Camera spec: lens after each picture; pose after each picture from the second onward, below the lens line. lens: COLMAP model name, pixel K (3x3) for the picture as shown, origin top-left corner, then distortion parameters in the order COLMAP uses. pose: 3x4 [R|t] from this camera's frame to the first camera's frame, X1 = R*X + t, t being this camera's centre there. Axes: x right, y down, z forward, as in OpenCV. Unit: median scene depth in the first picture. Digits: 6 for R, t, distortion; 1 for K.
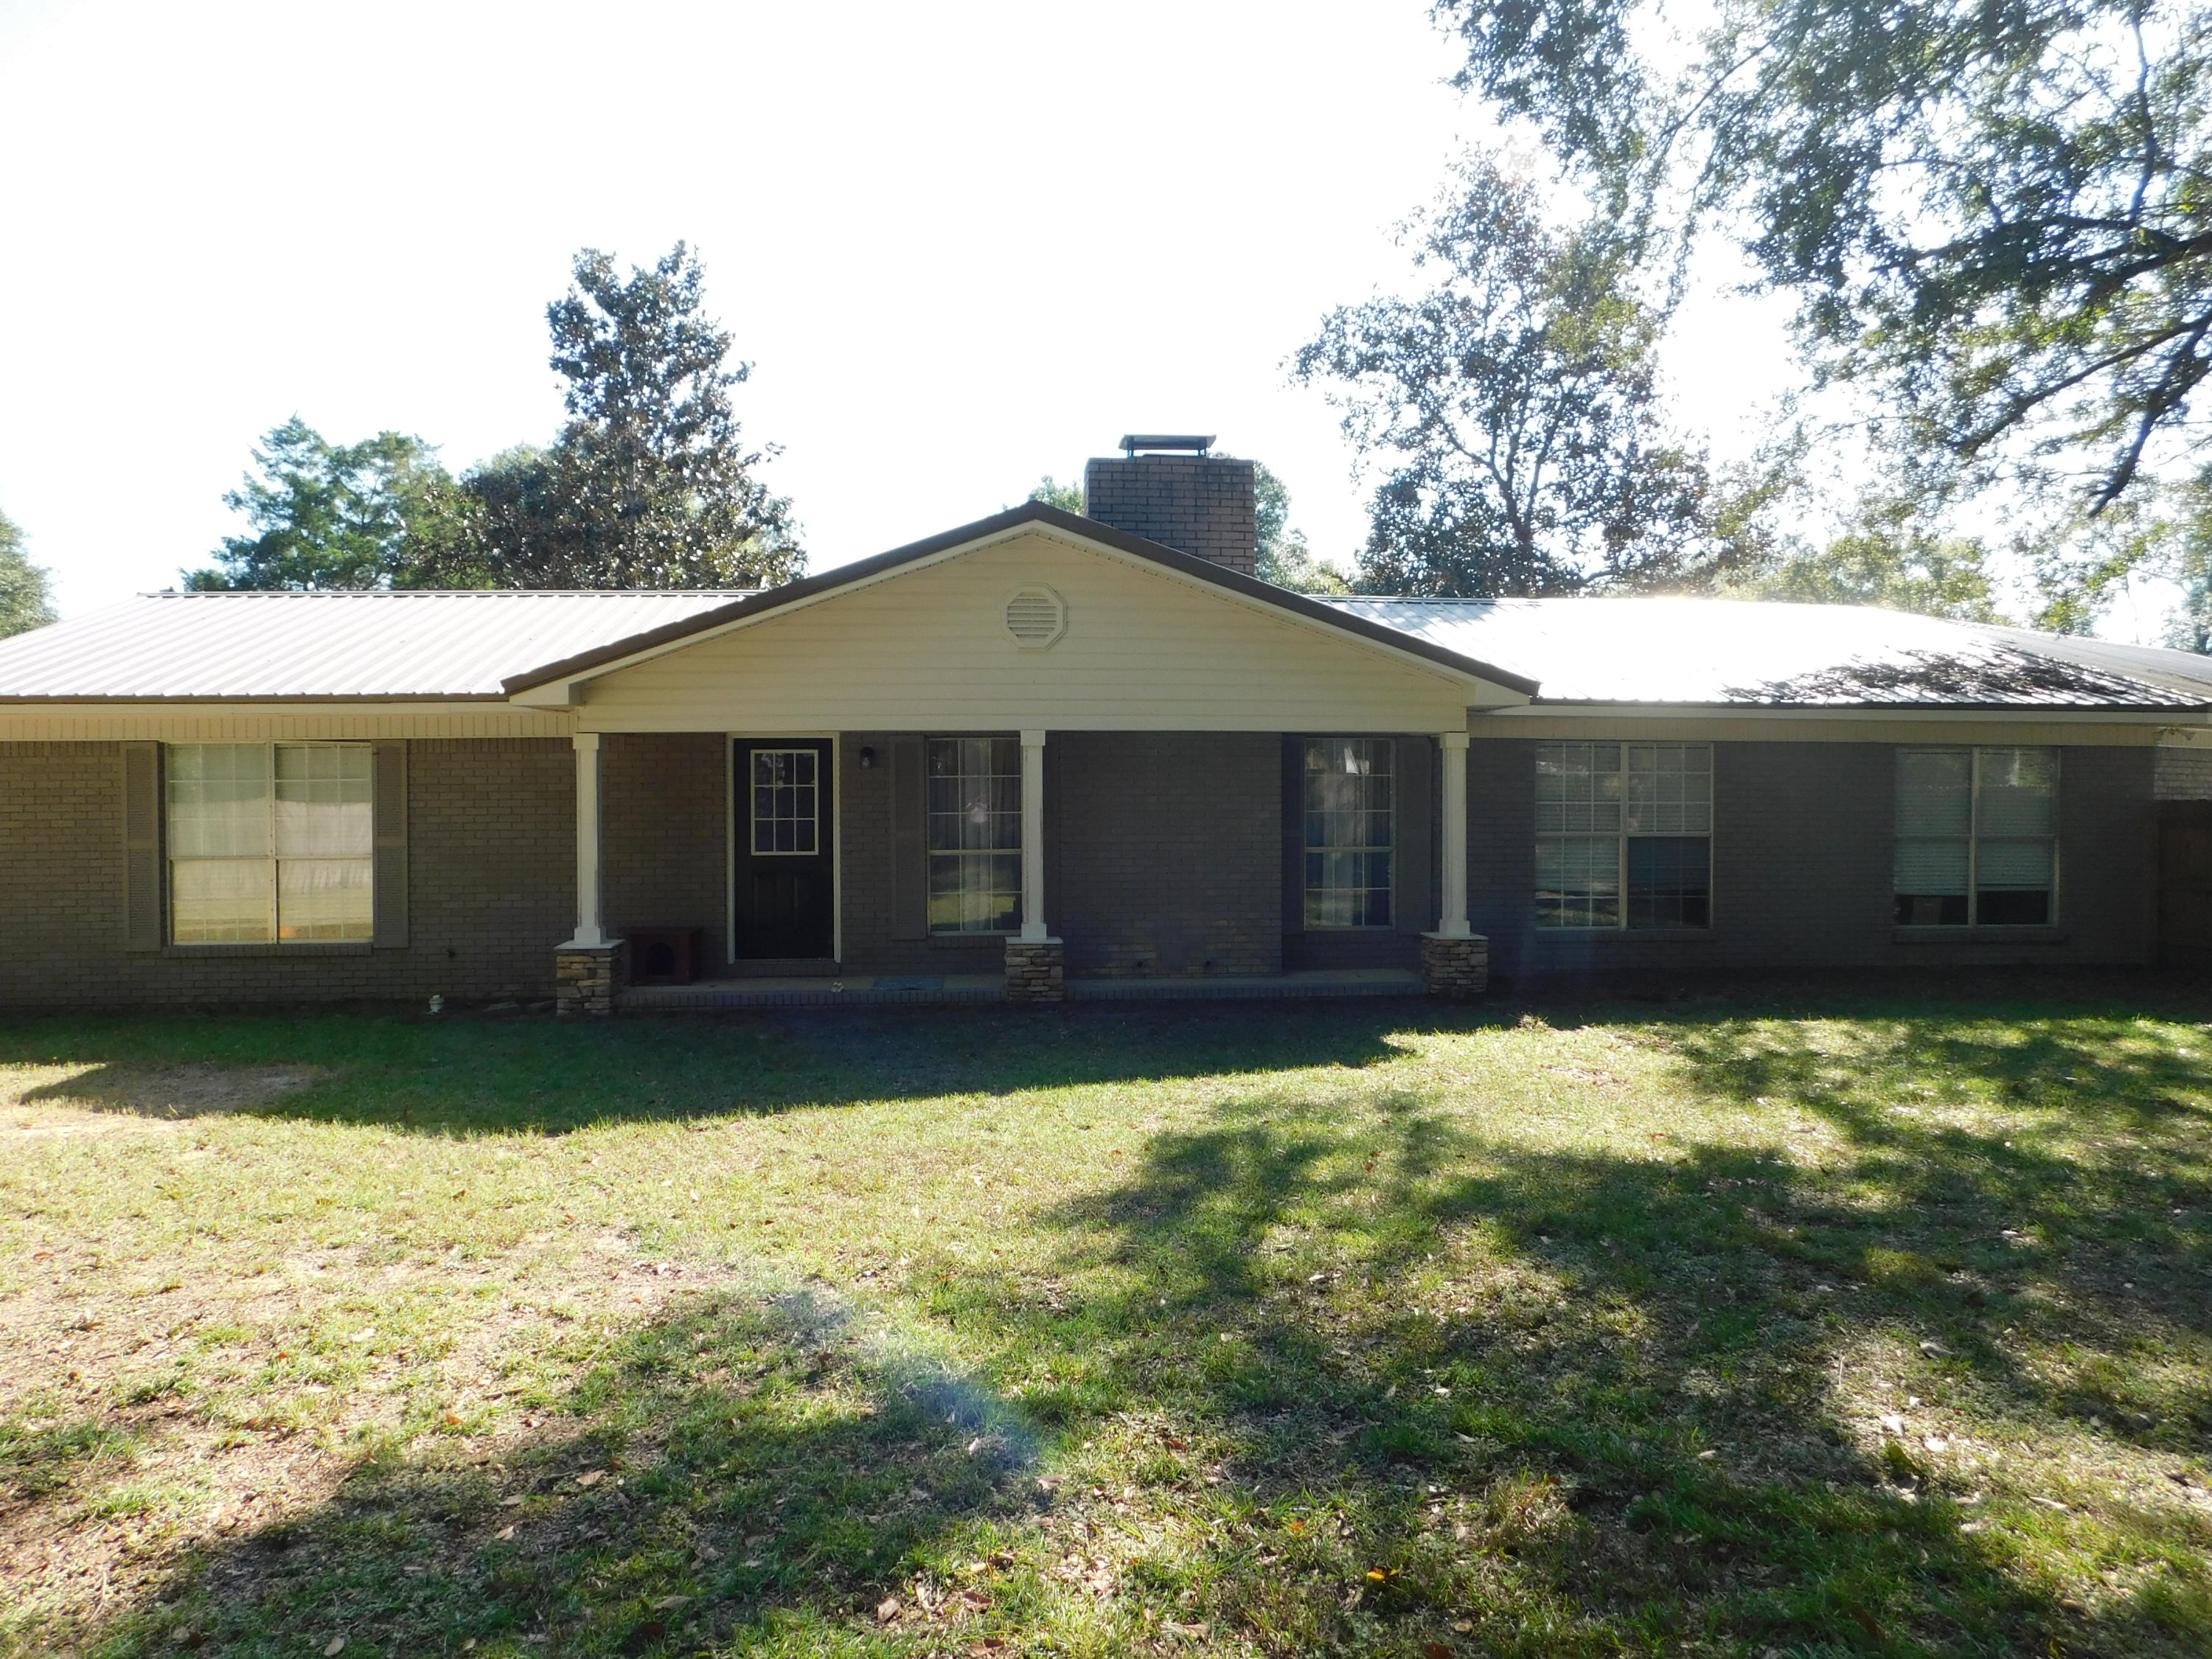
lens RADIAL K [[1422.7, 0, 1106.0], [0, 1422.7, 829.5], [0, 0, 1]] dist [-0.001587, 0.005907]
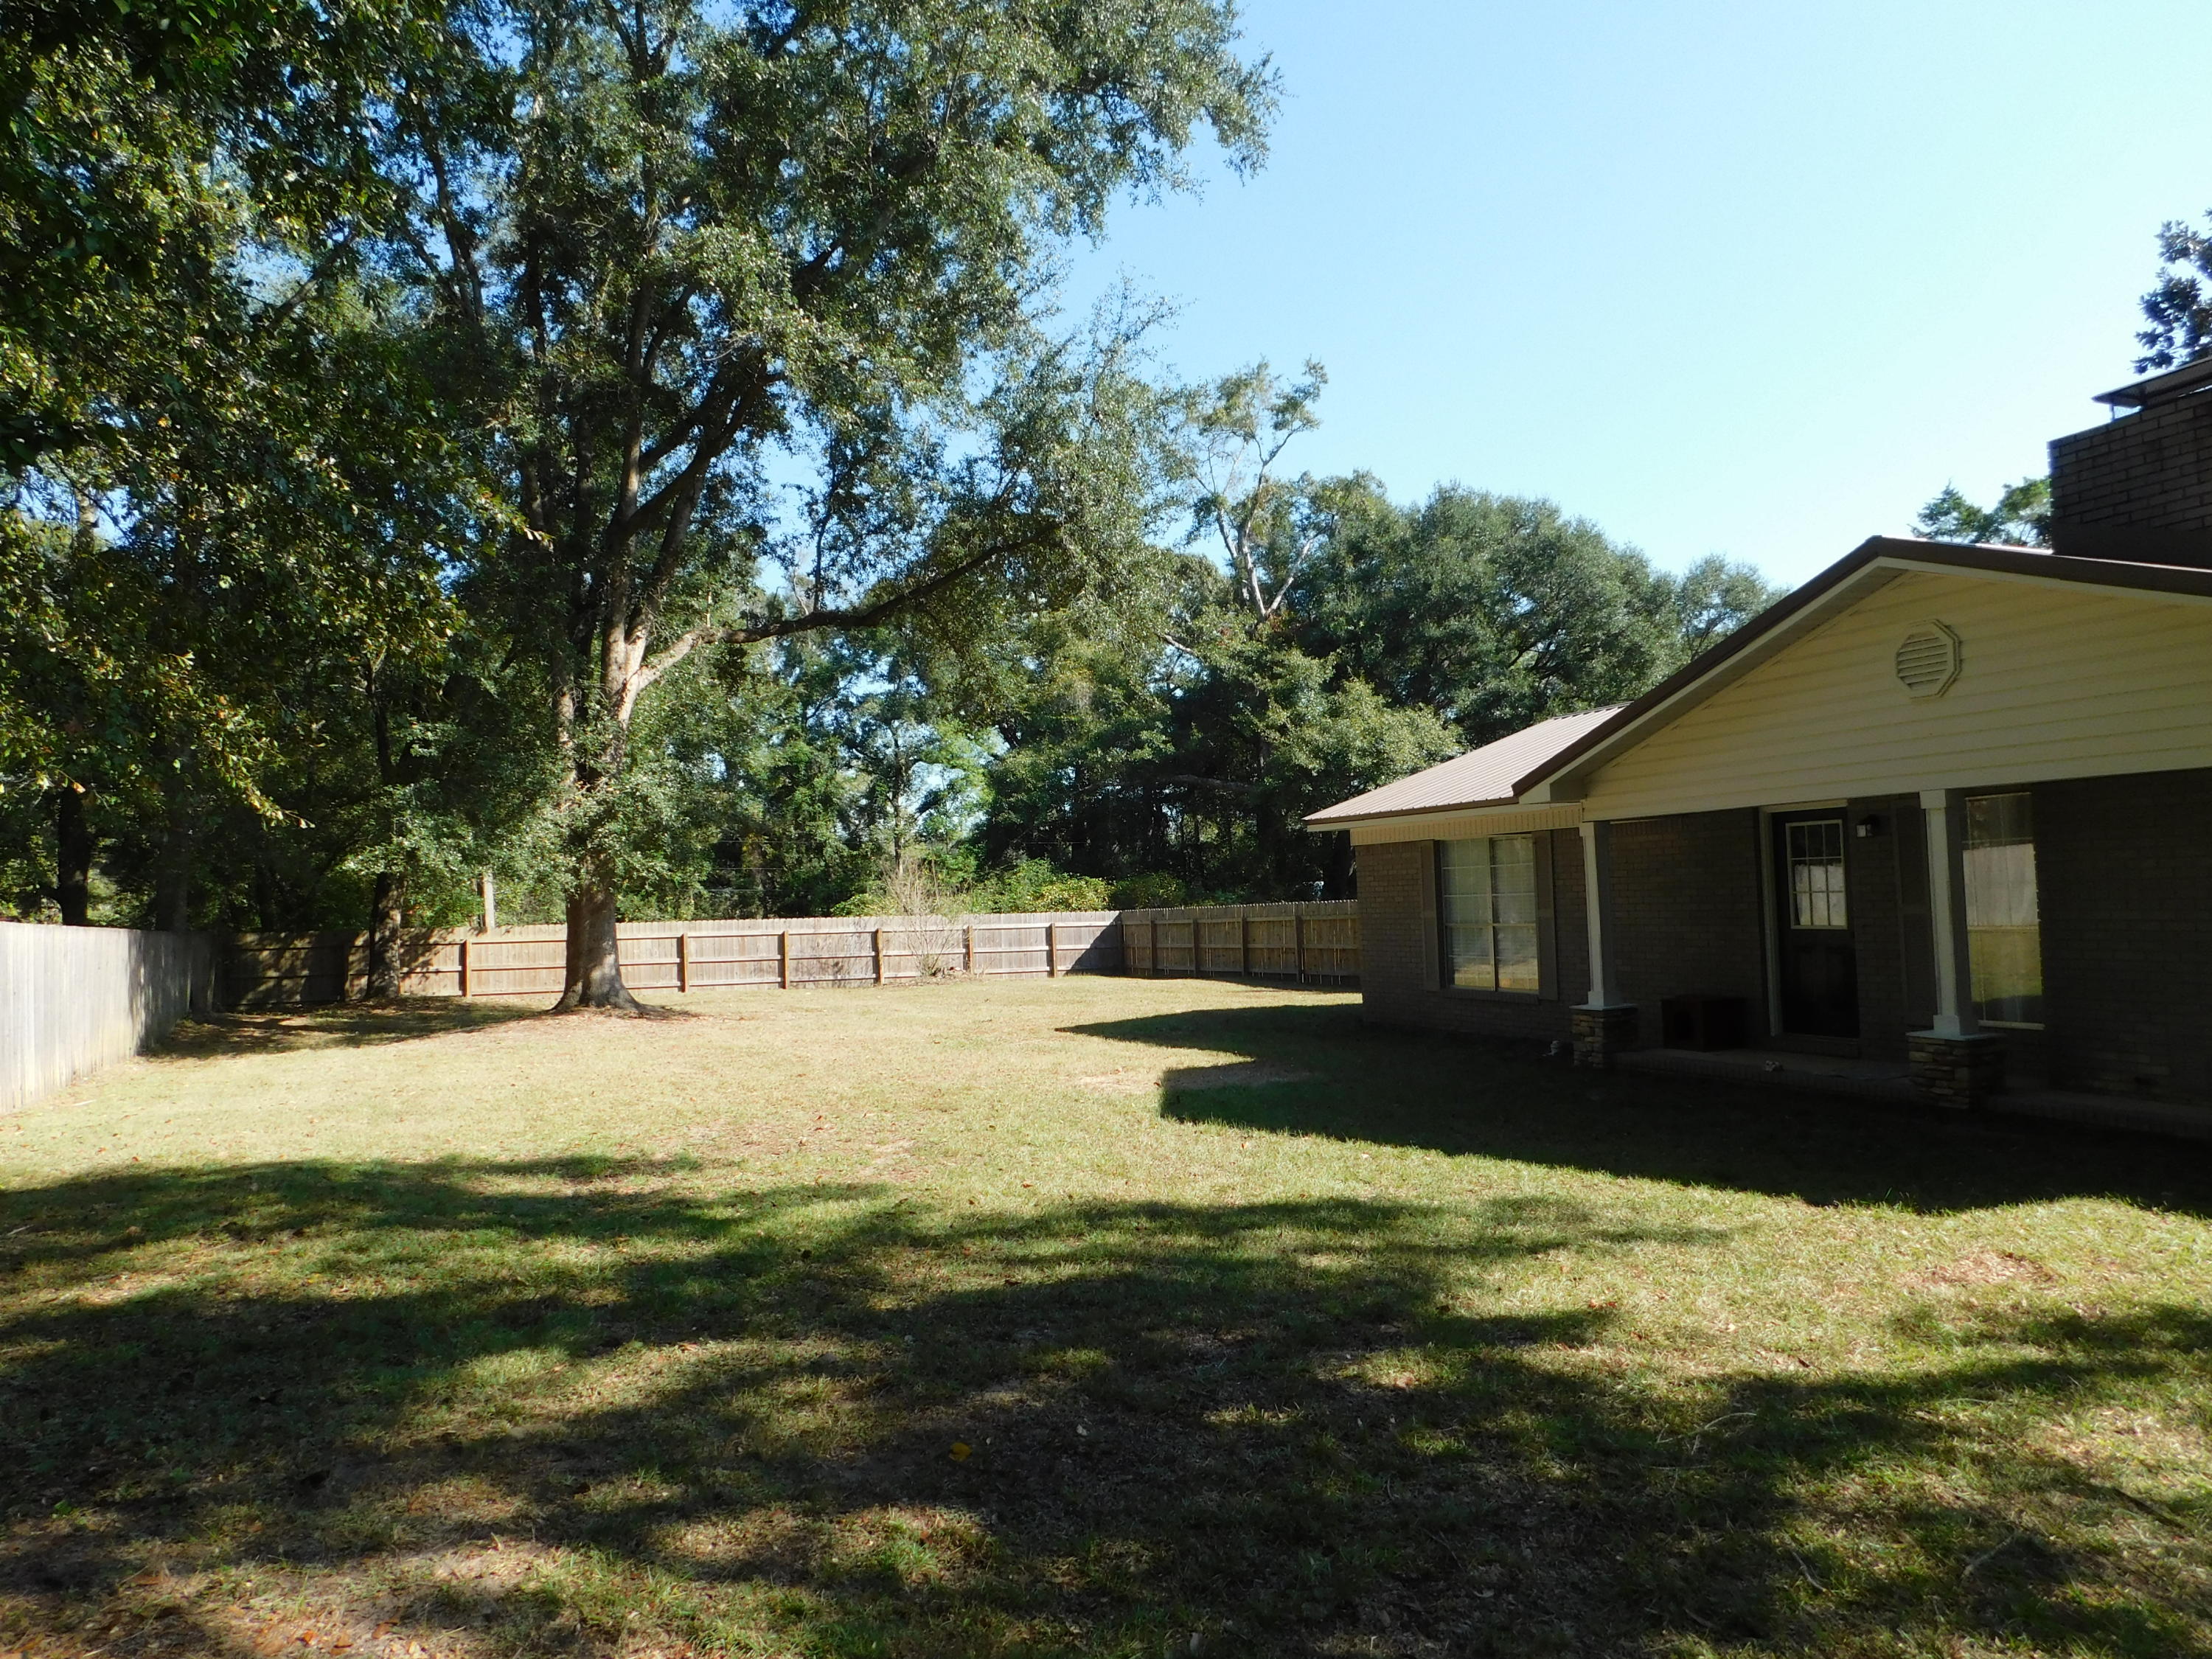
lens RADIAL K [[1452.9, 0, 1122.5], [0, 1452.9, 822.8], [0, 0, 1]] dist [-0.065813, 0.054826]
pose [[0.332548, -0.051327, -0.941689, 0.601331], [0.016427, 0.998682, -0.048633, -0.015941], [0.942943, 0.000704, 0.332953, 0.247969]]
